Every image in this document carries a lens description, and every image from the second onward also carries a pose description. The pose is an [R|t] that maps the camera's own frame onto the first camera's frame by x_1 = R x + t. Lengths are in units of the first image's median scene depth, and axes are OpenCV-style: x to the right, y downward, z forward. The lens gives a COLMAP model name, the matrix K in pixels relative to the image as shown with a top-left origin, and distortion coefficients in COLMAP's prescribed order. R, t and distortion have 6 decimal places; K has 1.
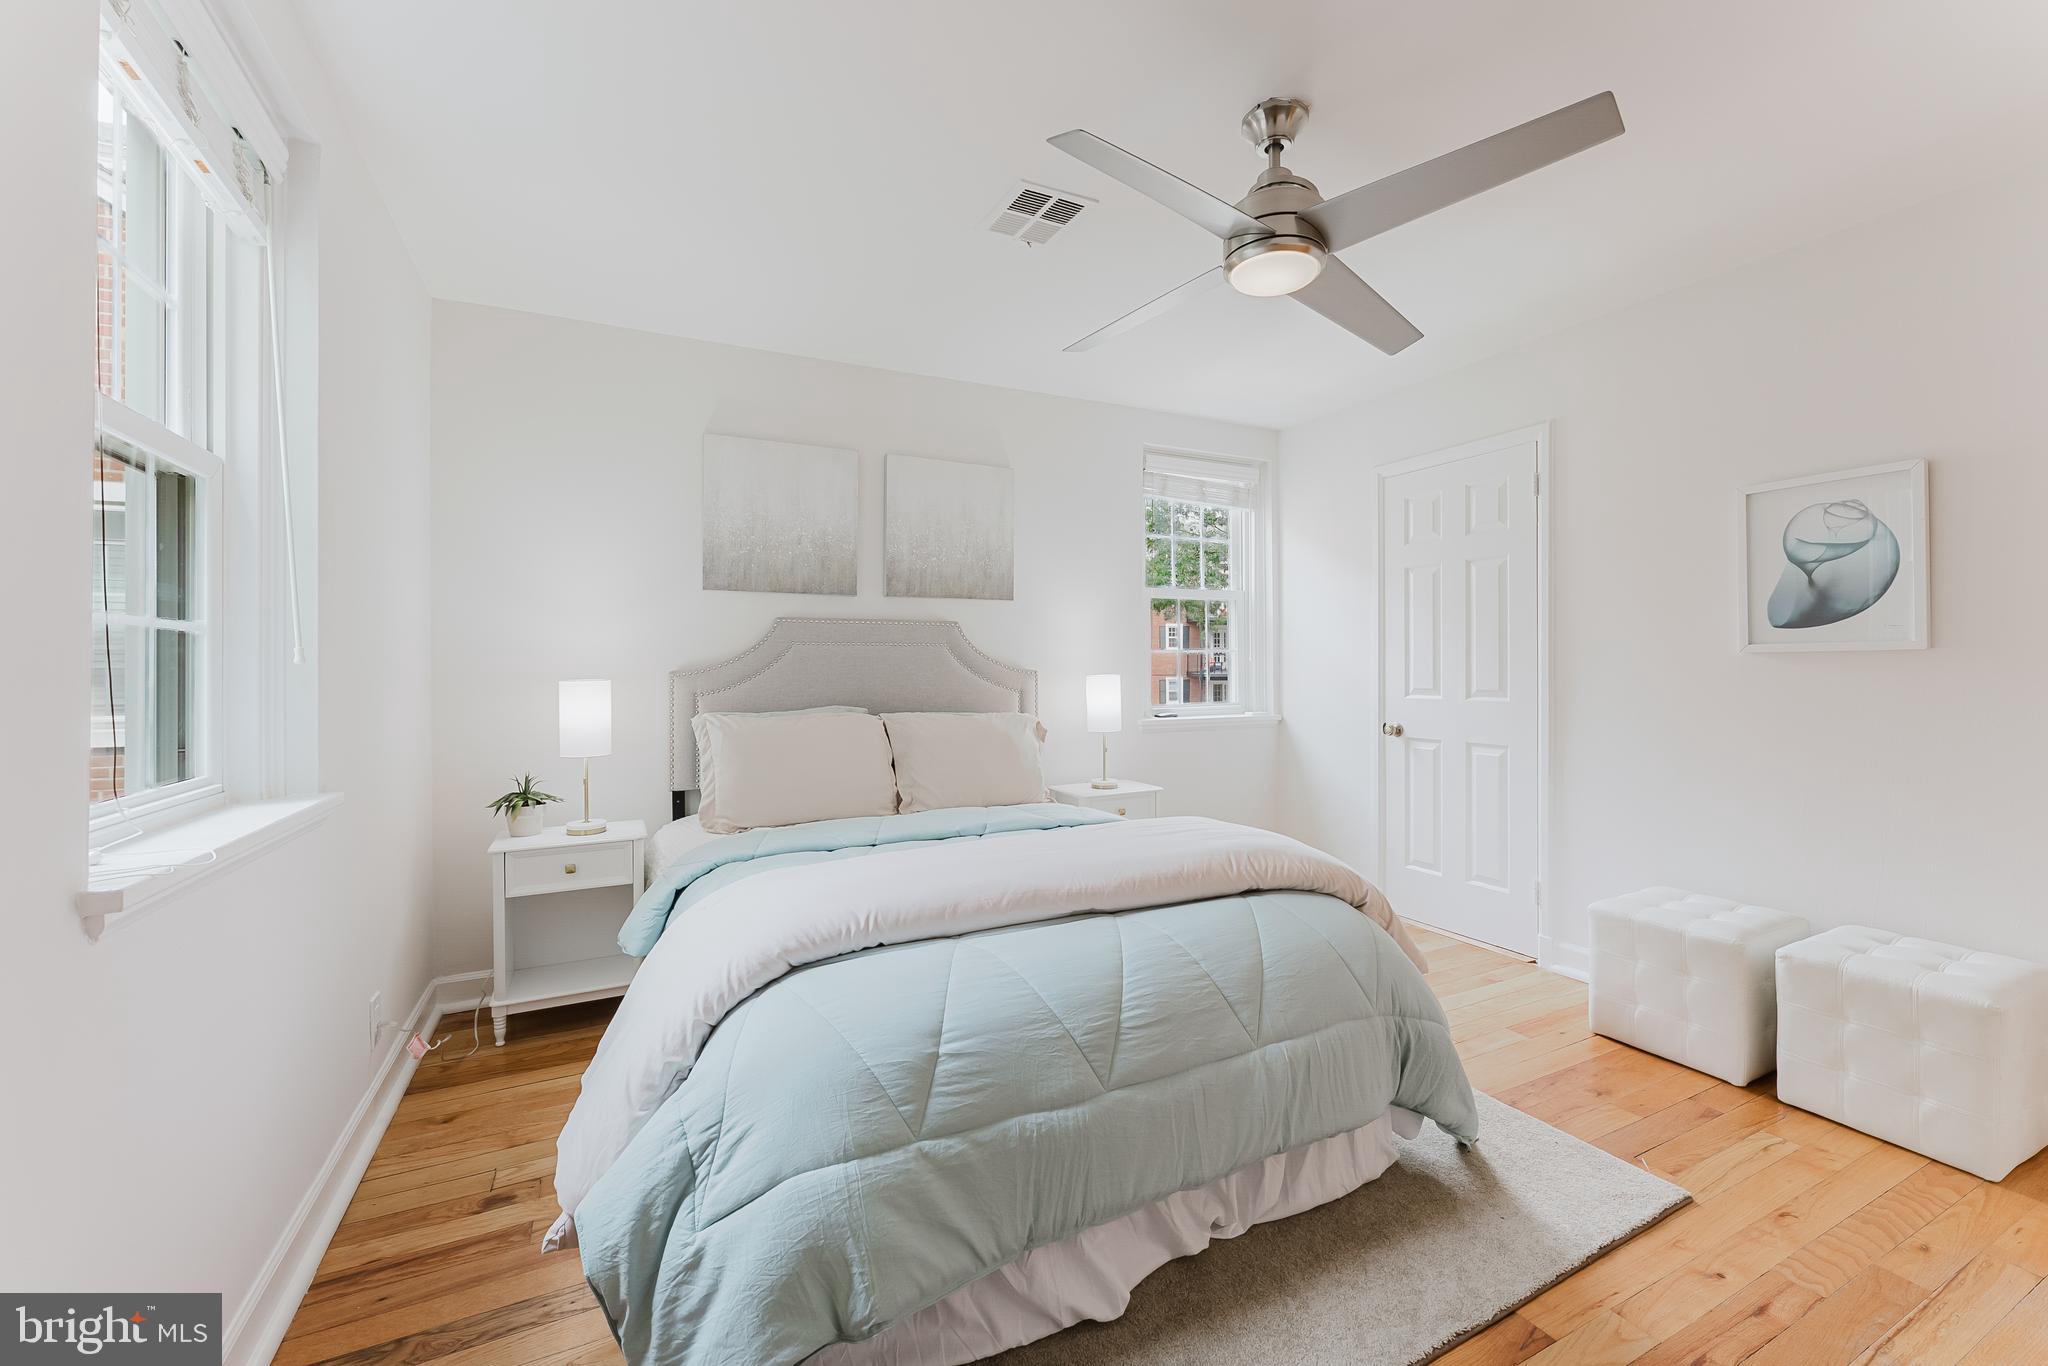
lens RADIAL K [[820.7, 0, 1024.2], [0, 820.7, 671.8], [0, 0, 1]] dist [-0.000629, -0.000278]
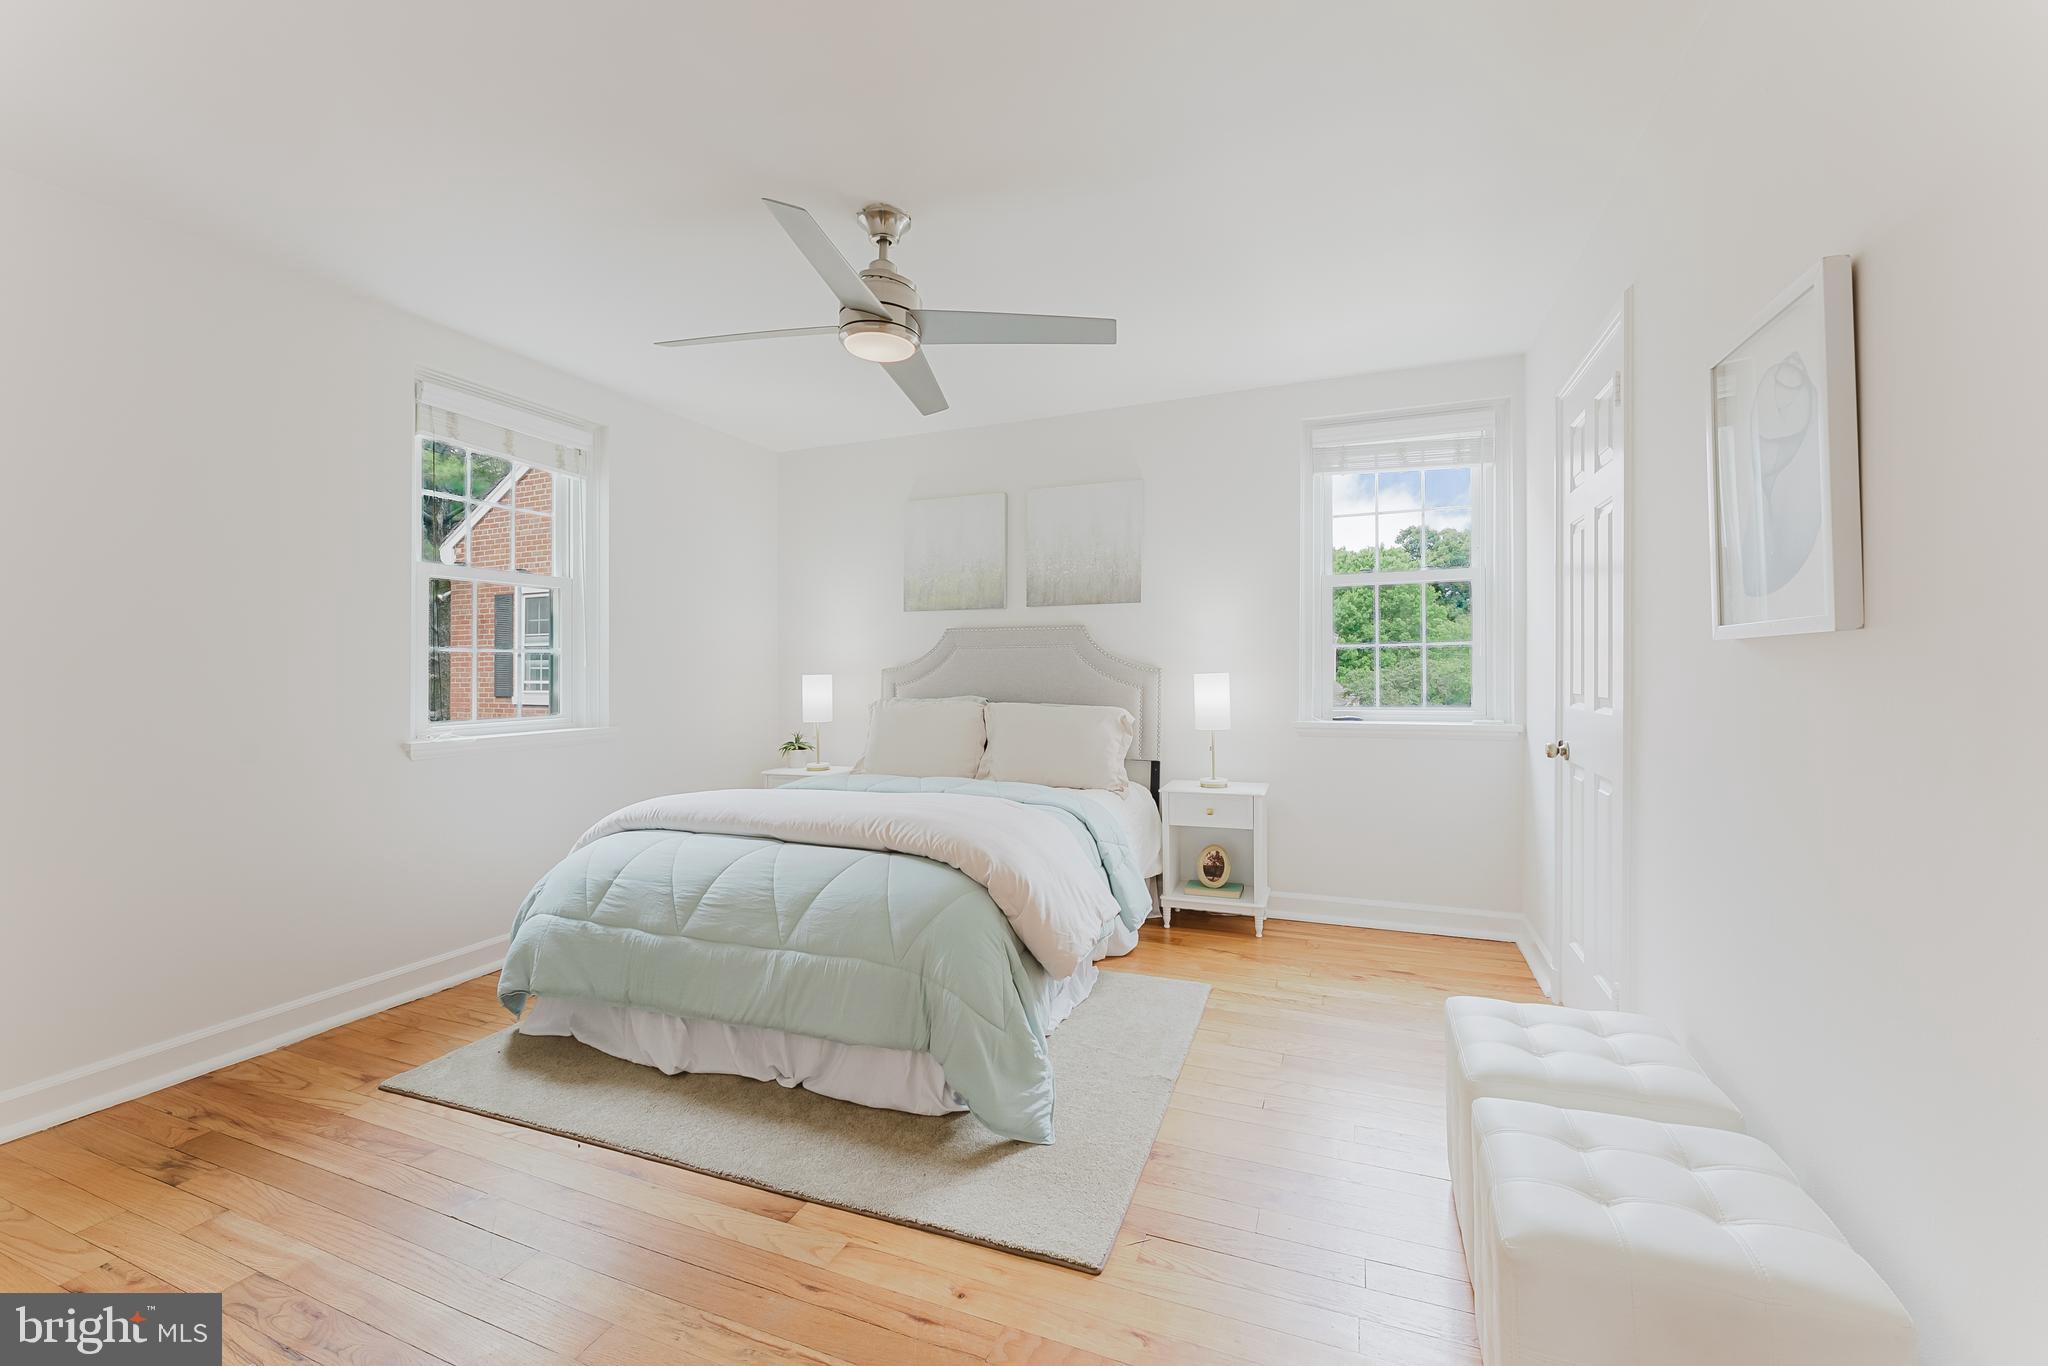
lens RADIAL K [[820.7, 0, 1024.2], [0, 820.7, 671.8], [0, 0, 1]] dist [-0.000629, -0.000278]
pose [[0.669205, 0.005938, -0.743054, 0.801148], [0.001187, 0.999958, 0.009060, -0.007914], [0.743077, -0.006945, 0.669170, 0.199101]]
